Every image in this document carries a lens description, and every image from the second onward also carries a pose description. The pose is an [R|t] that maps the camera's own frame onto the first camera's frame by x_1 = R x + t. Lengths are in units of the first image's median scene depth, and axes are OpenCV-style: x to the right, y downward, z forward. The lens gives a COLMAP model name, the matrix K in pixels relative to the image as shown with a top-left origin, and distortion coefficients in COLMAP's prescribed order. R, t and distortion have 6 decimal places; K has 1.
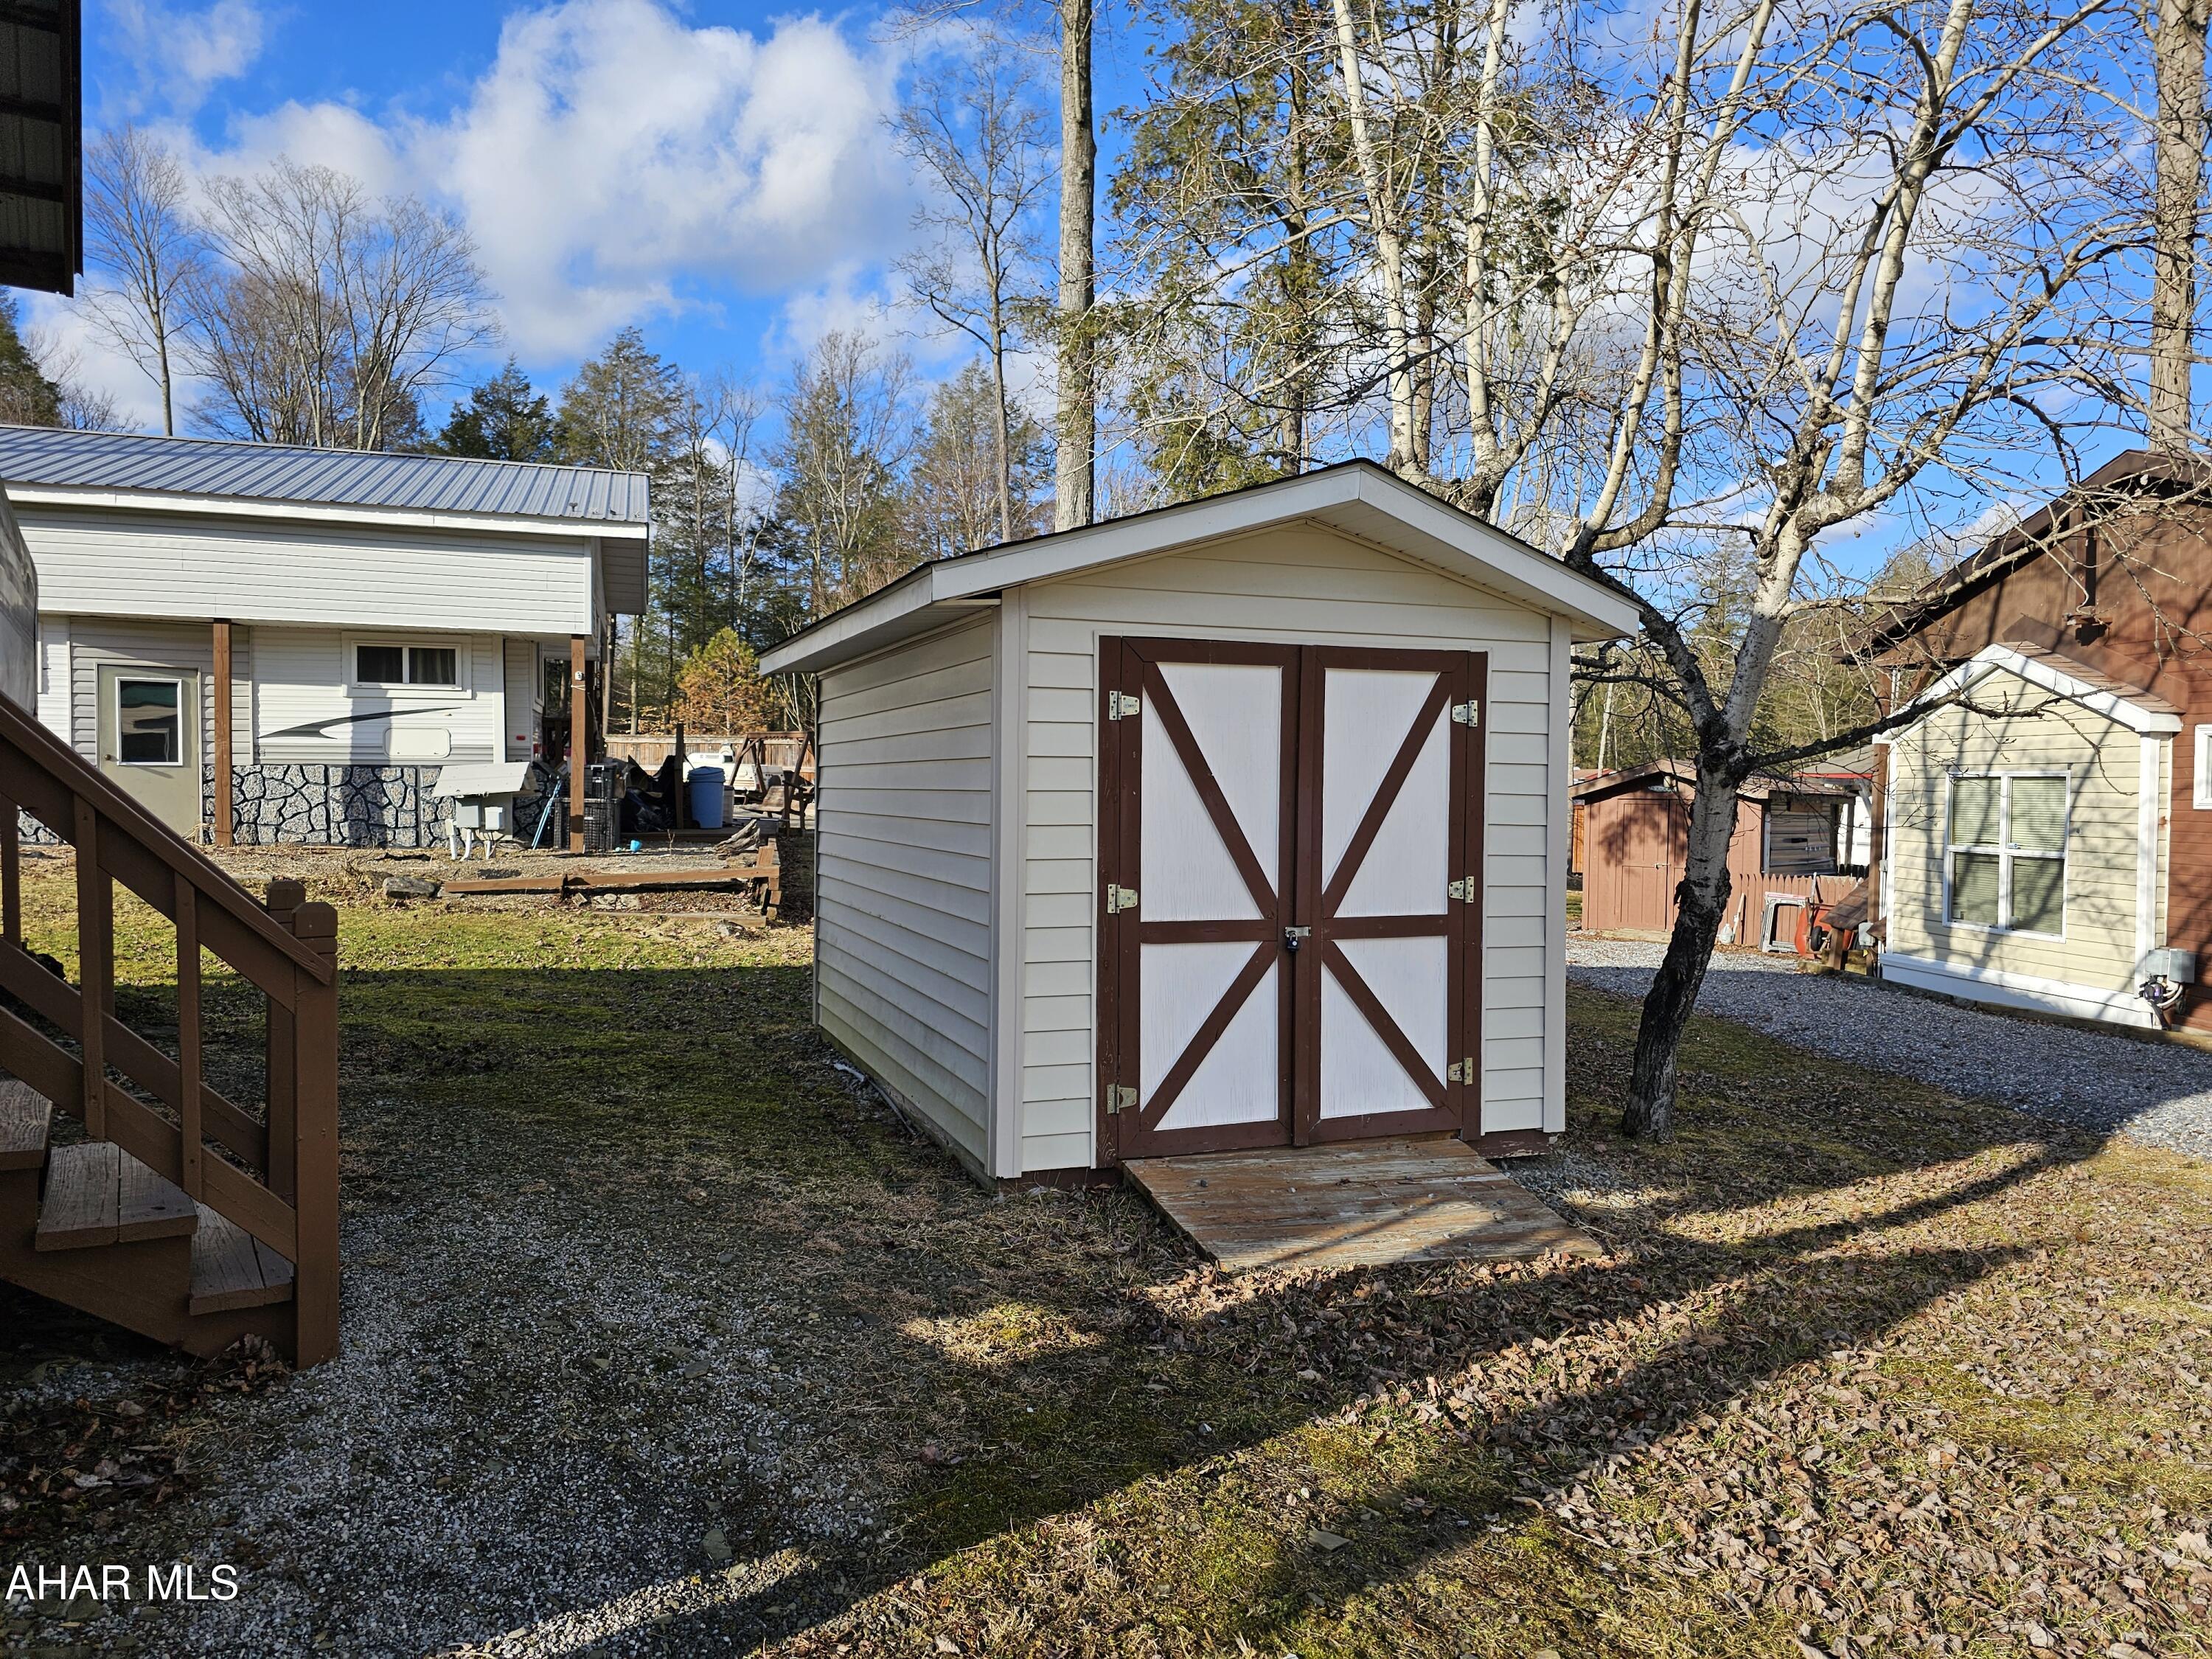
lens RADIAL K [[1478.6, 0, 1094.9], [0, 1478.6, 817.5], [0, 0, 1]] dist [0.056068, -0.052551]
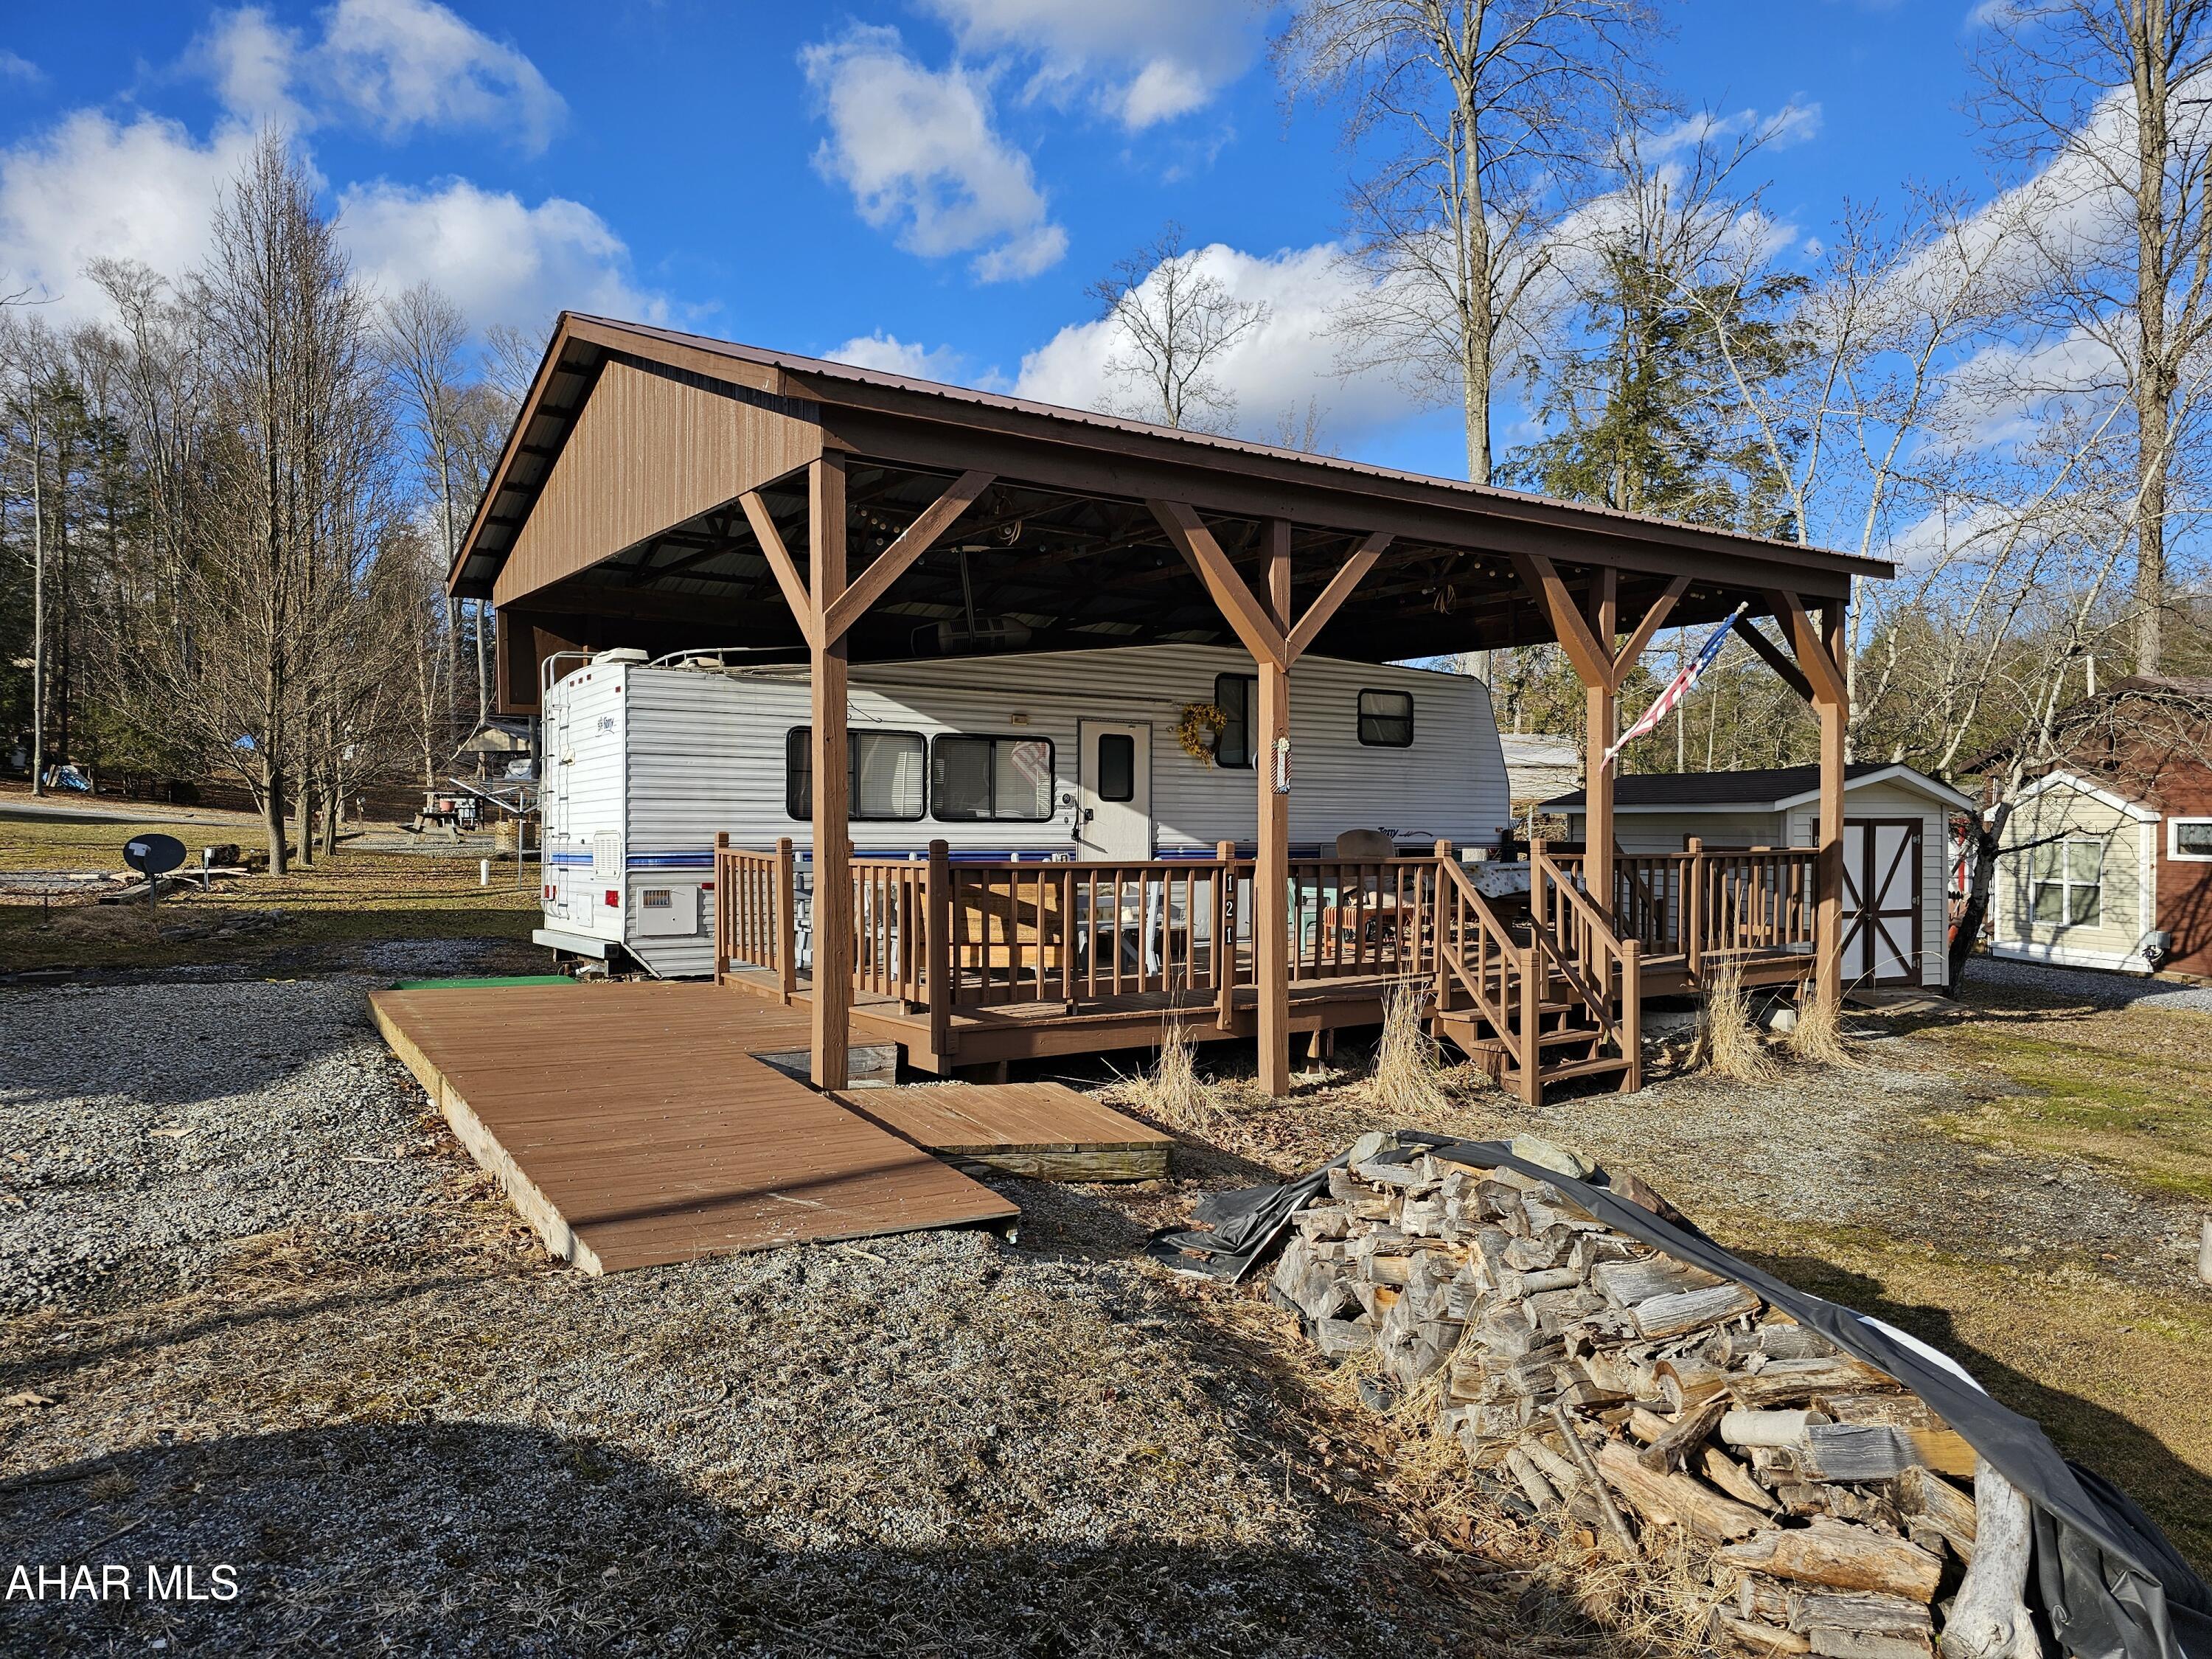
lens RADIAL K [[1478.6, 0, 1088.9], [0, 1478.6, 839.9], [0, 0, 1]] dist [0.056068, -0.052551]
pose [[0.999920, -0.009702, 0.008134, -0.672654], [0.009781, 0.999905, -0.009669, -0.027840], [-0.008040, 0.009748, 0.999920, -0.922266]]
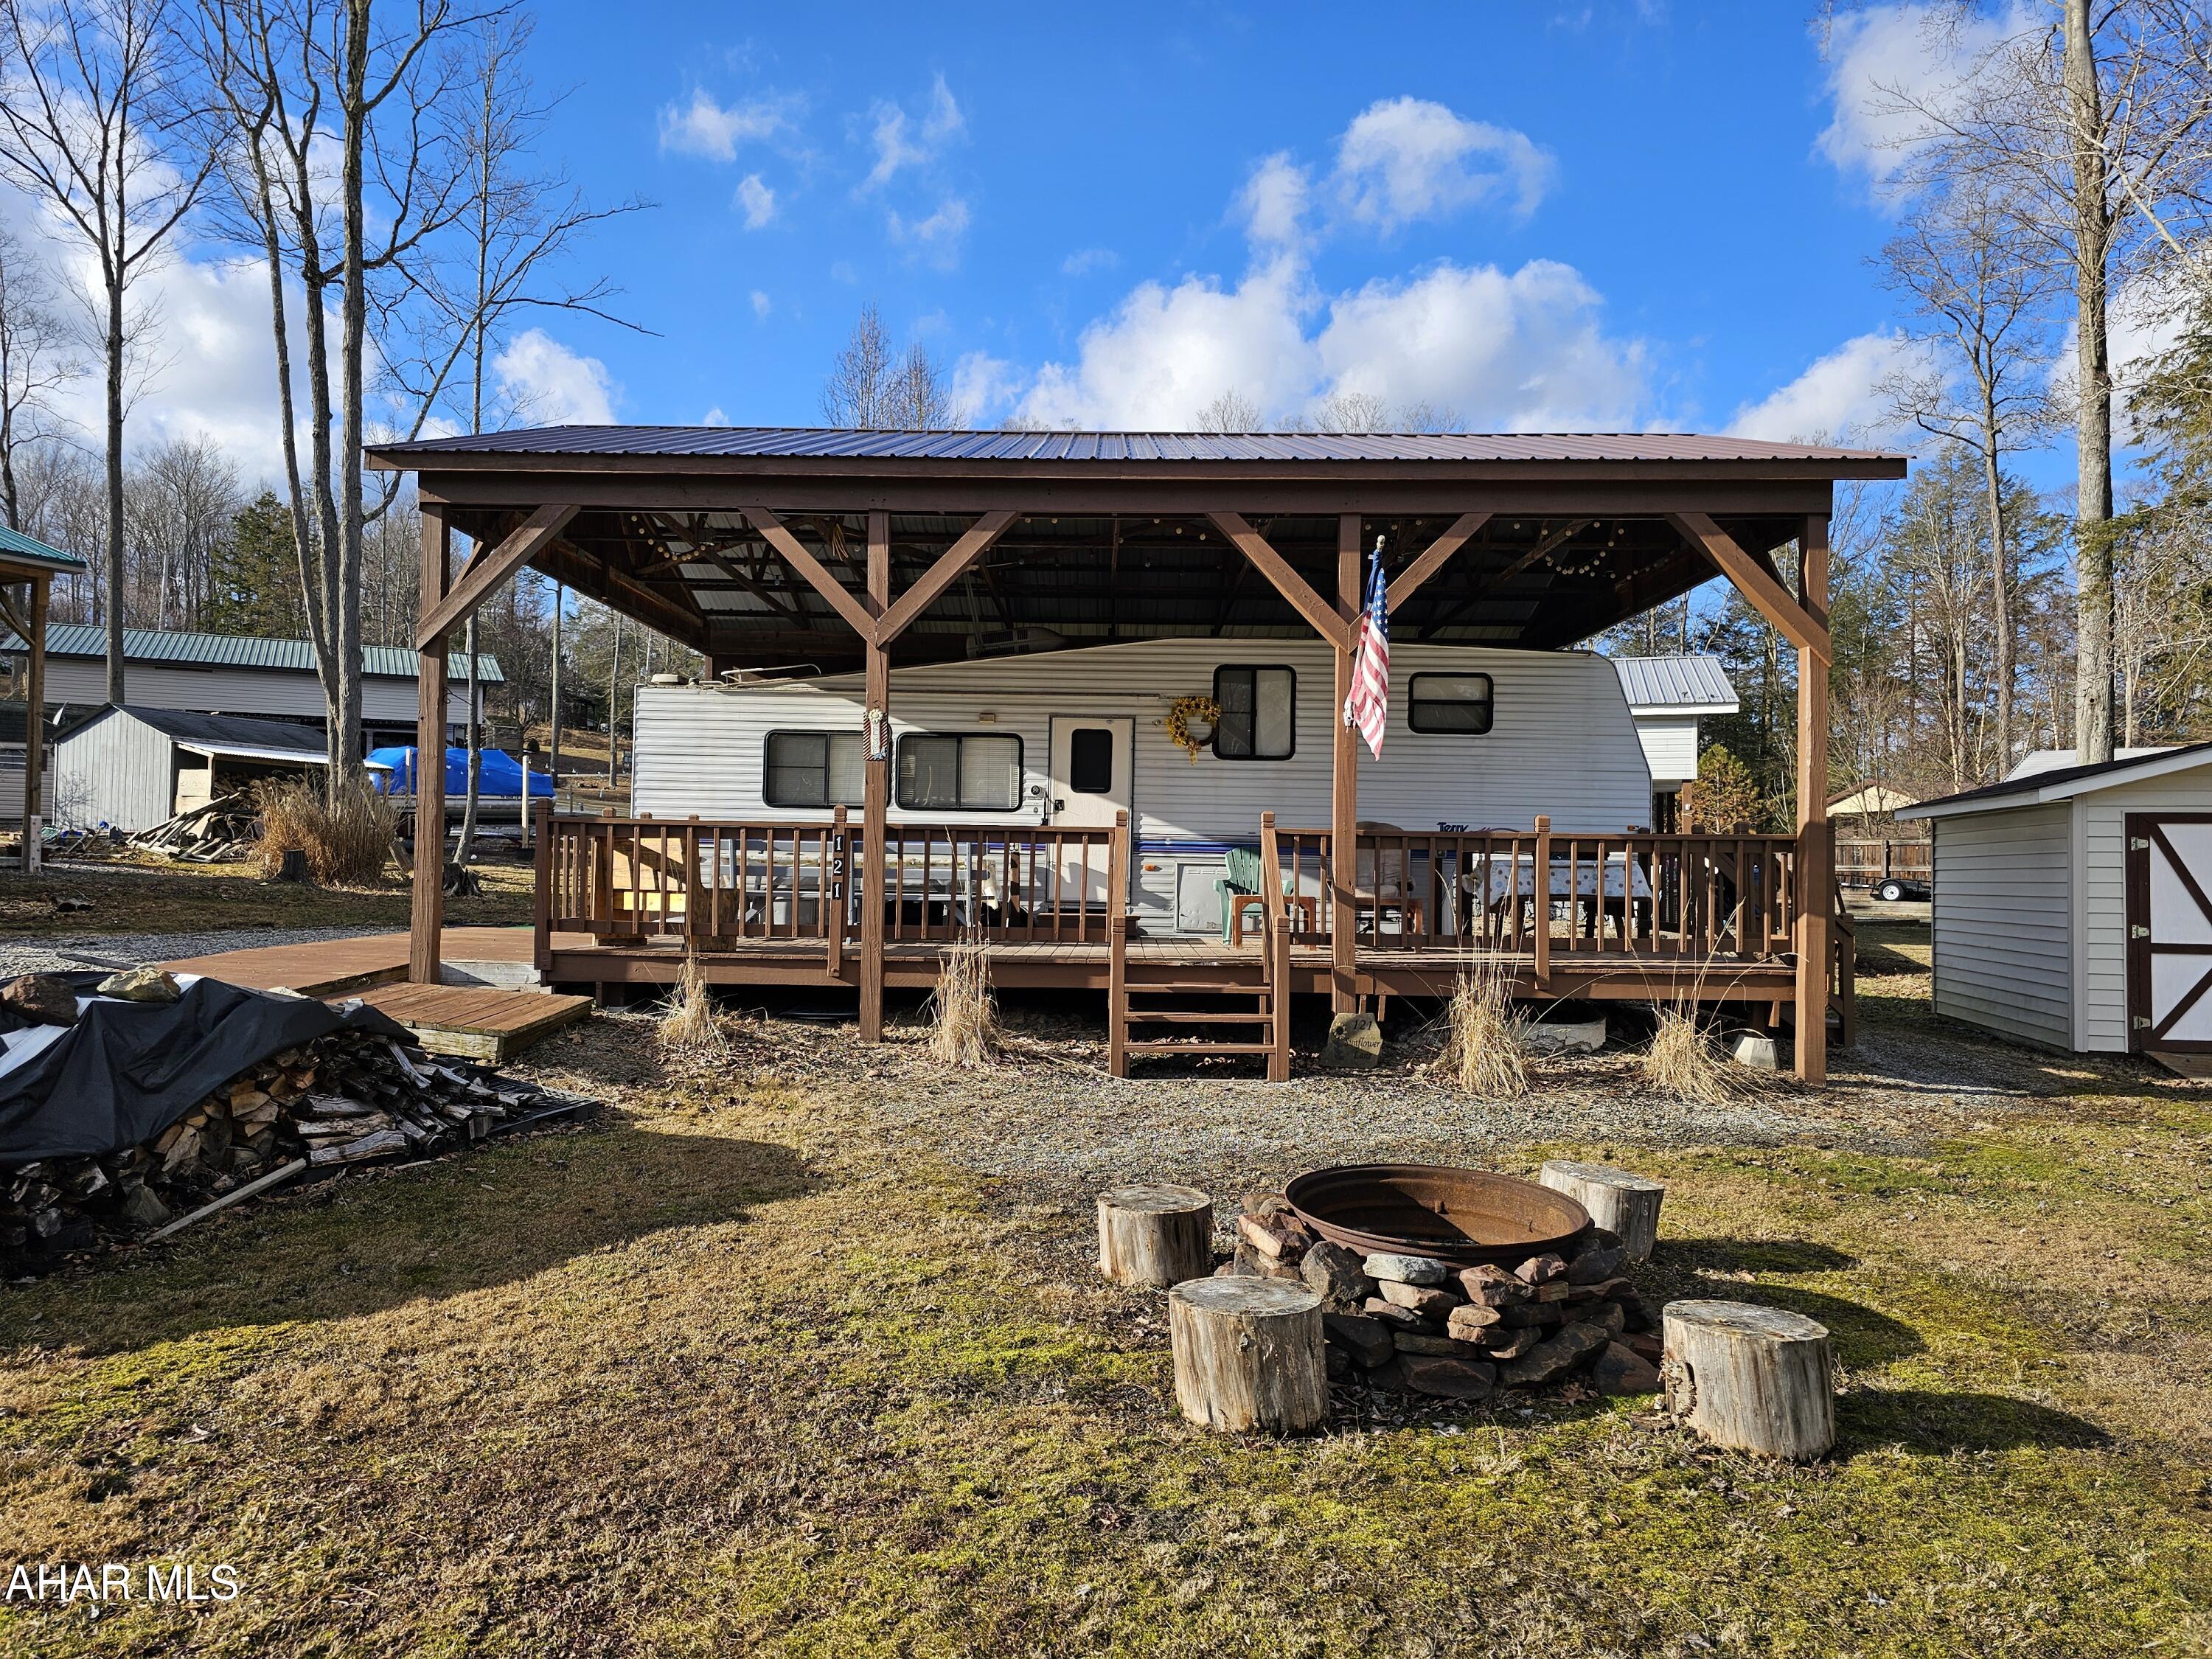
lens RADIAL K [[1478.6, 0, 1075.2], [0, 1478.6, 829.4], [0, 0, 1]] dist [0.056068, -0.052551]
pose [[0.822279, -0.014777, -0.568893, -0.005520], [-0.017803, 0.998506, -0.051670, 0.020737], [0.568806, 0.052615, 0.820787, -0.774473]]
